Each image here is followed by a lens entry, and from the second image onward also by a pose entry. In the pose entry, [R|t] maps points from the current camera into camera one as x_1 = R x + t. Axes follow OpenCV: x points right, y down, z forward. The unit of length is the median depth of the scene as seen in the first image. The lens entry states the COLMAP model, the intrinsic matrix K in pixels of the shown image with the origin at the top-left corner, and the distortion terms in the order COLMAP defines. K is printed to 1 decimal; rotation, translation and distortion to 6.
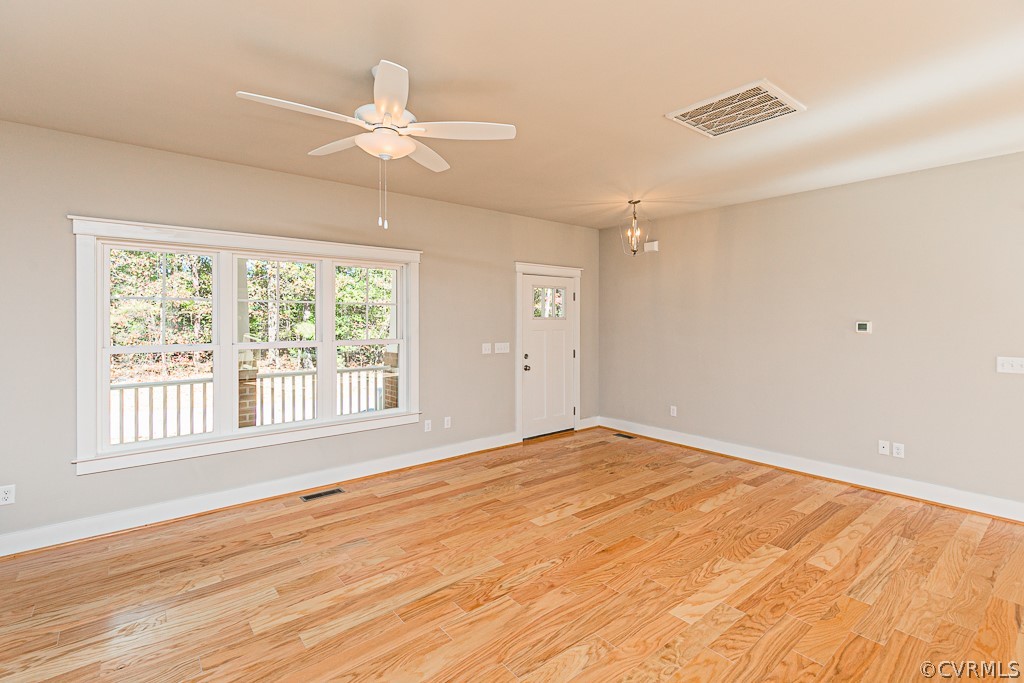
lens RADIAL K [[480.2, 0, 510.8], [0, 480.2, 322.8], [0, 0, 1]] dist [0.015159, -0.000643]
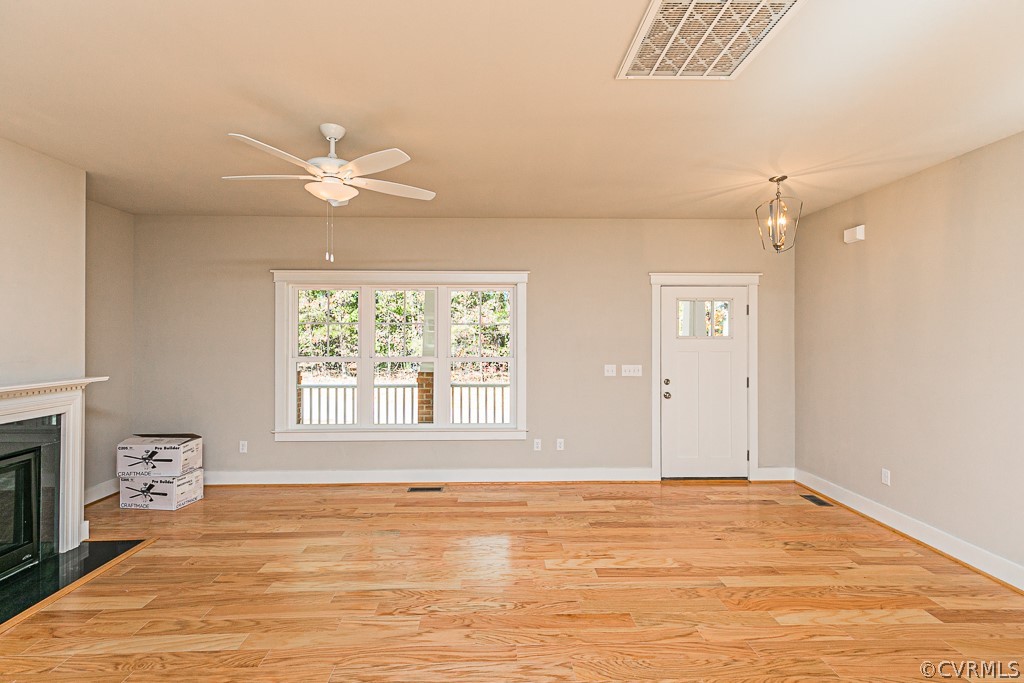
lens RADIAL K [[482.3, 0, 505.8], [0, 482.3, 338.8], [0, 0, 1]] dist [0.012120, -0.001248]
pose [[0.785898, 0.002400, -0.618352, 0.493217], [-0.005163, 0.999983, -0.002681, -0.004787], [0.618335, 0.005299, 0.785897, 0.209447]]
